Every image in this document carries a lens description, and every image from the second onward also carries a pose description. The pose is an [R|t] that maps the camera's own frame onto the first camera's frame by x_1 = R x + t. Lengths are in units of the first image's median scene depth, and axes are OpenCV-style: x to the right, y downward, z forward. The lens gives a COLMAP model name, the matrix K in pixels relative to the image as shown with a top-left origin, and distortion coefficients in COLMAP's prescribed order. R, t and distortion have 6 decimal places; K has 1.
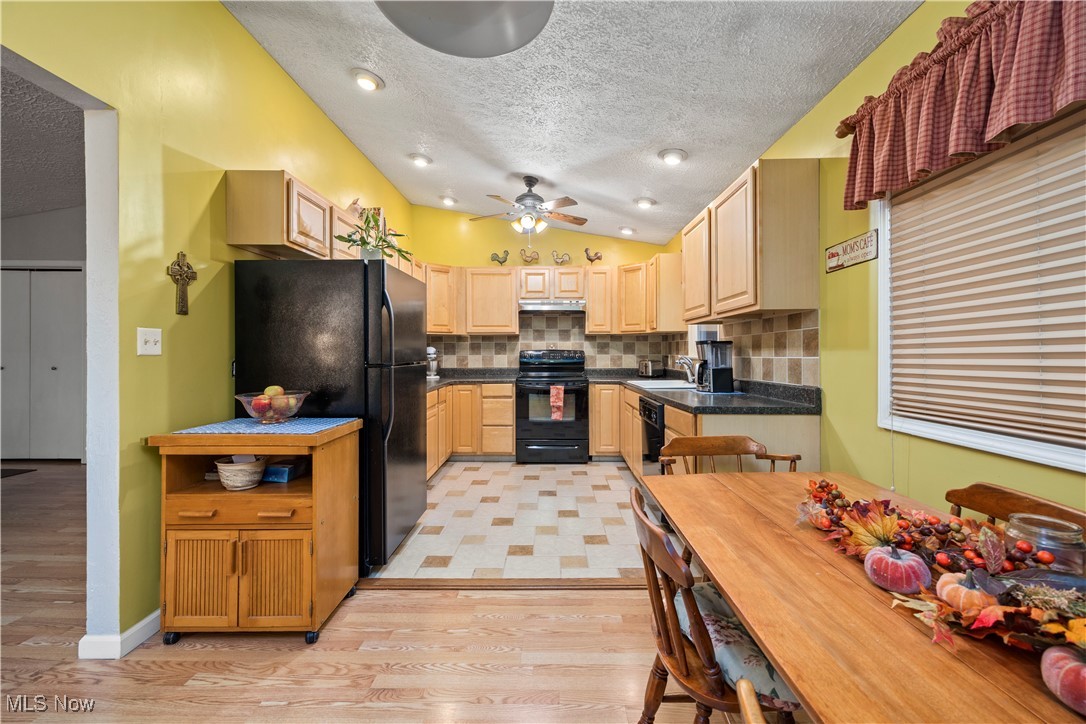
lens RADIAL K [[439.5, 0, 544.3], [0, 439.5, 352.5], [0, 0, 1]] dist [0.010763, 0.000063]
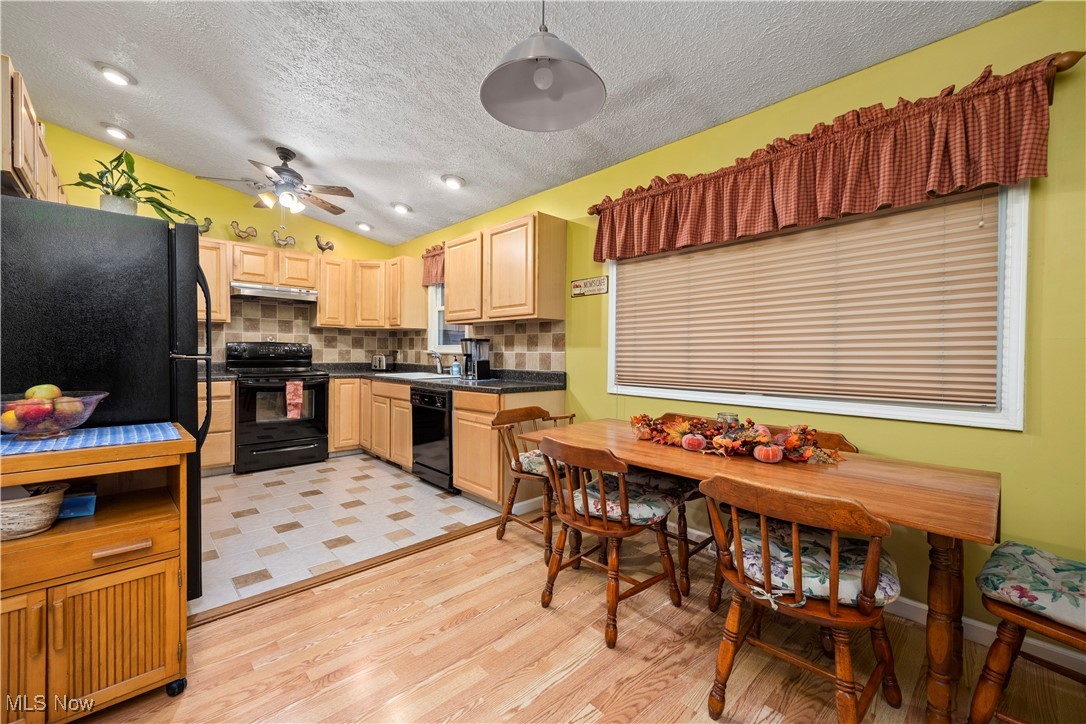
lens RADIAL K [[439.5, 0, 534.8], [0, 439.5, 361.0], [0, 0, 1]] dist [0.010763, 0.000063]
pose [[0.725454, -0.003737, 0.688260, -0.392990], [-0.015047, 0.999660, 0.021288, 0.009068], [-0.688106, -0.025800, 0.725152, -0.021214]]
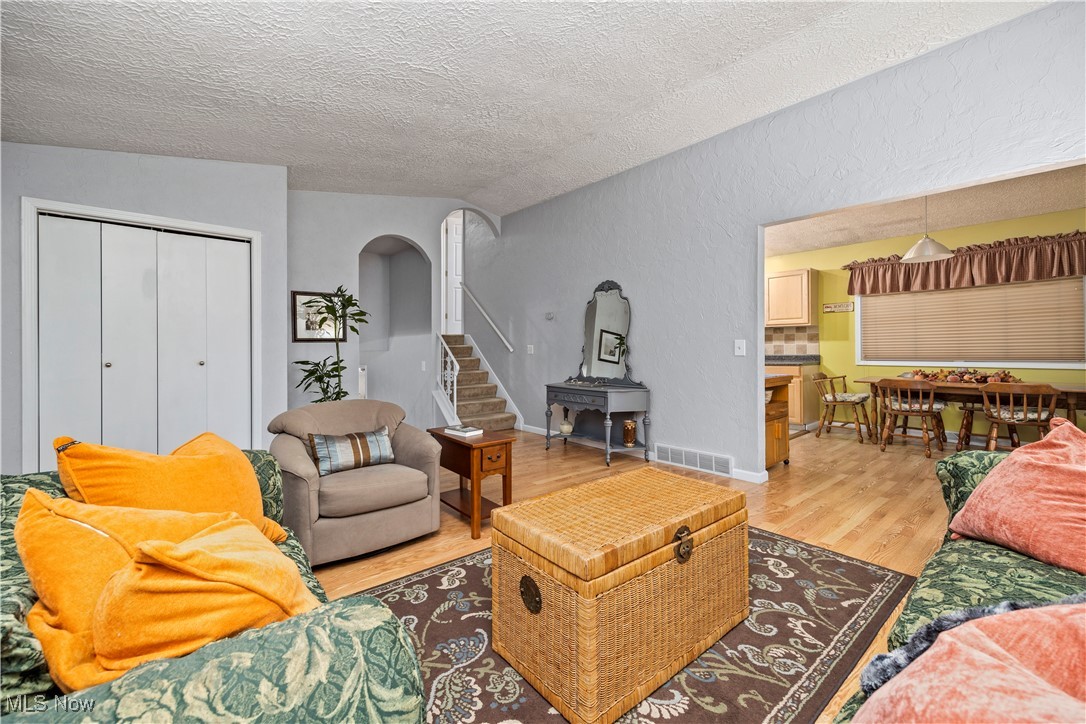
lens RADIAL K [[439.5, 0, 550.5], [0, 439.5, 353.6], [0, 0, 1]] dist [0.010763, 0.000063]
pose [[0.750183, -0.014466, 0.661072, -1.904702], [0.004914, 0.999855, 0.016303, 0.016043], [-0.661212, -0.008981, 0.750145, 0.046409]]
